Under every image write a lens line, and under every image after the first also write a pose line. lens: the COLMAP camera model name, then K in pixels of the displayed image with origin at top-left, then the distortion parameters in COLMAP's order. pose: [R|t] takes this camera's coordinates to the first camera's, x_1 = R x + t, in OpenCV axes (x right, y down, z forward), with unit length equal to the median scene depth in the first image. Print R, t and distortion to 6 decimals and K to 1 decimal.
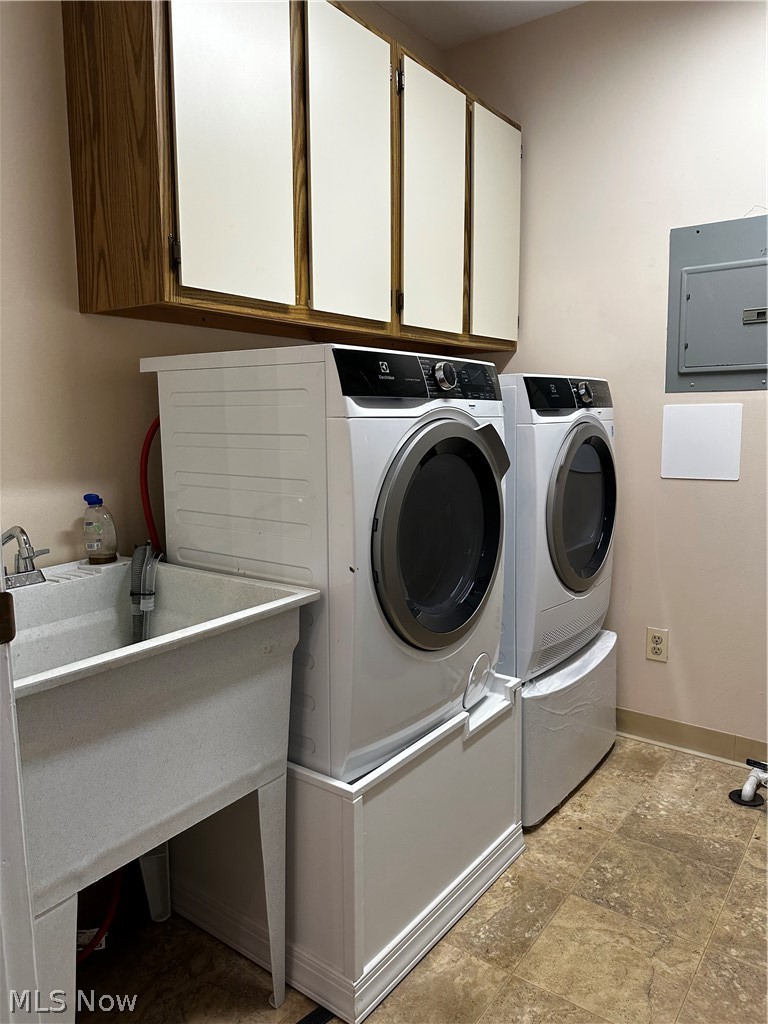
lens RADIAL K [[724.2, 0, 384.0], [0, 724.2, 512.0], [0, 0, 1]] dist [-0.001240, -0.001182]
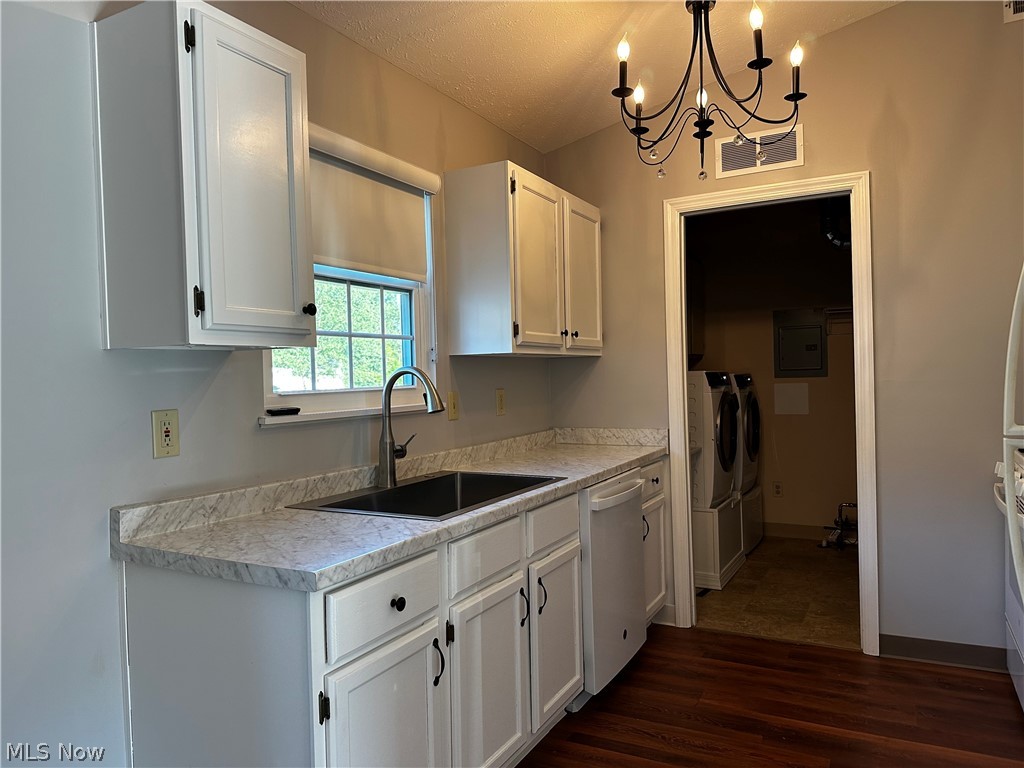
lens RADIAL K [[724.2, 0, 512.0], [0, 724.2, 384.0], [0, 0, 1]] dist [-0.001240, -0.001182]
pose [[0.986485, -0.001294, 0.163846, -0.793128], [0.019614, 0.993712, -0.110240, 0.087712], [-0.162673, 0.111963, 0.980307, -1.089956]]
